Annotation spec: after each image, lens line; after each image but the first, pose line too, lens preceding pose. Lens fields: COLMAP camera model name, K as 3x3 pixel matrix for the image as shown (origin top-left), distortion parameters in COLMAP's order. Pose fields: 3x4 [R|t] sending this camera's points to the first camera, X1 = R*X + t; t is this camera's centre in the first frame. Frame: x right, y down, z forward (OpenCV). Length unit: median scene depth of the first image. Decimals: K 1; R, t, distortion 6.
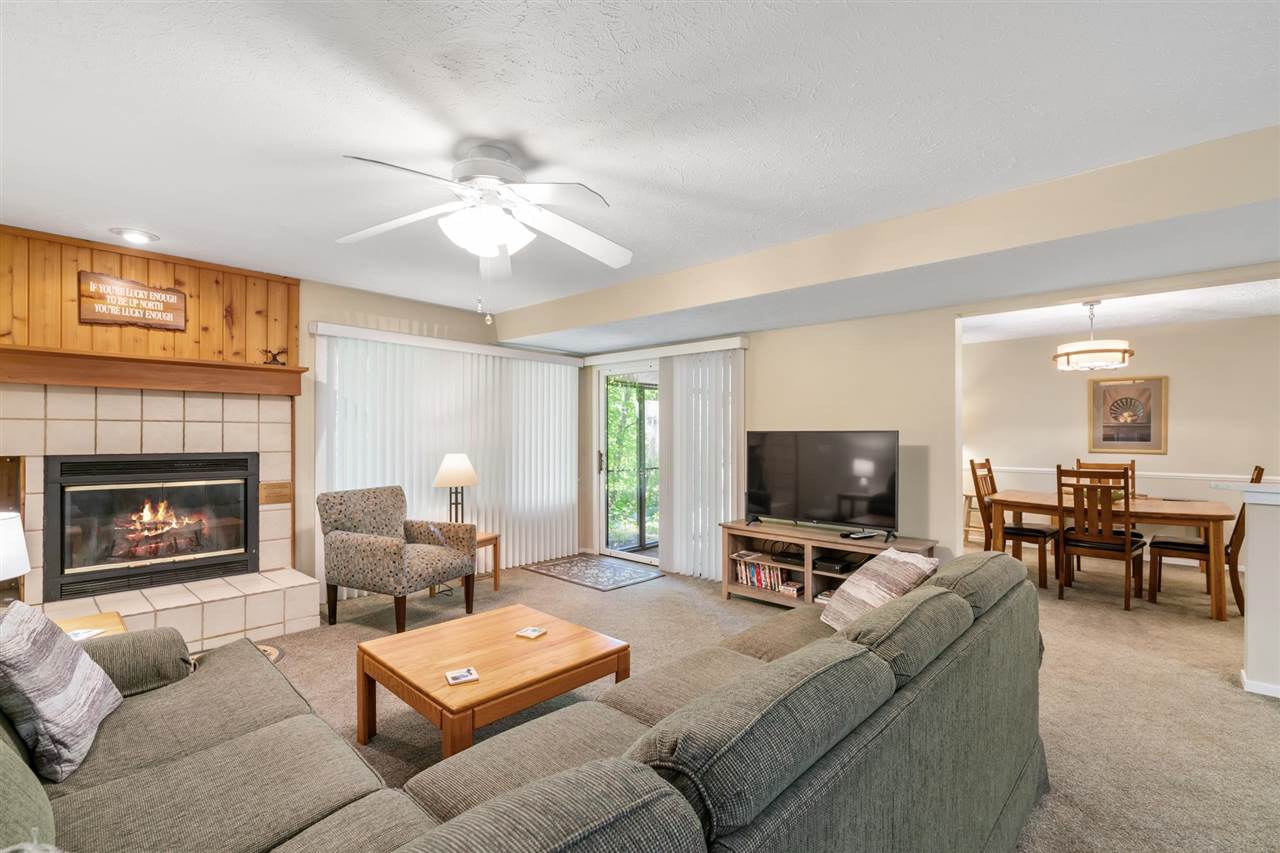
lens RADIAL K [[576.2, 0, 635.2], [0, 576.2, 433.2], [0, 0, 1]] dist [0.001091, 0.000303]
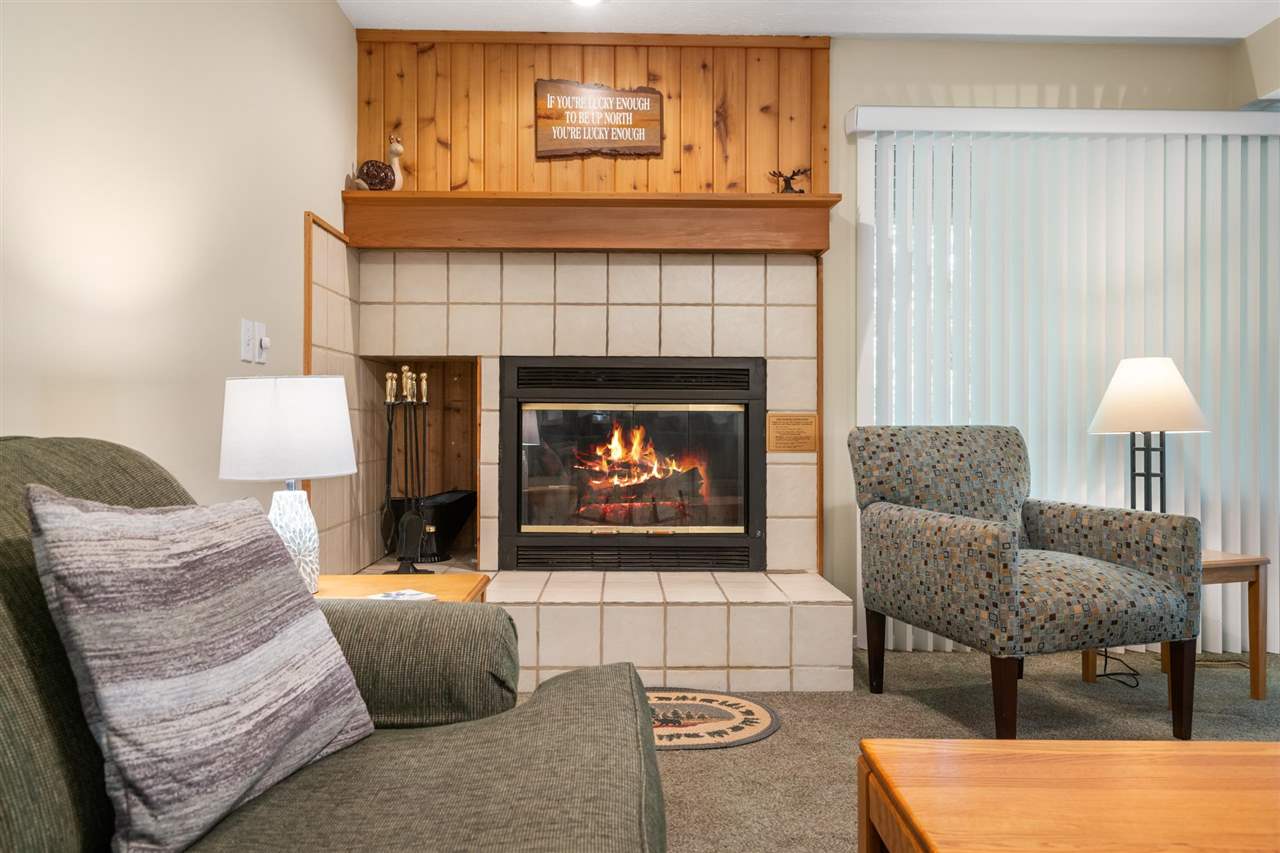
lens RADIAL K [[954.1, 0, 636.6], [0, 954.1, 402.1], [0, 0, 1]] dist [-0.000613, 0.003484]
pose [[0.698012, -0.006118, -0.716060, -0.082255], [-0.002215, 0.999940, -0.010703, 0.094098], [0.716083, 0.009057, 0.697957, 0.284807]]
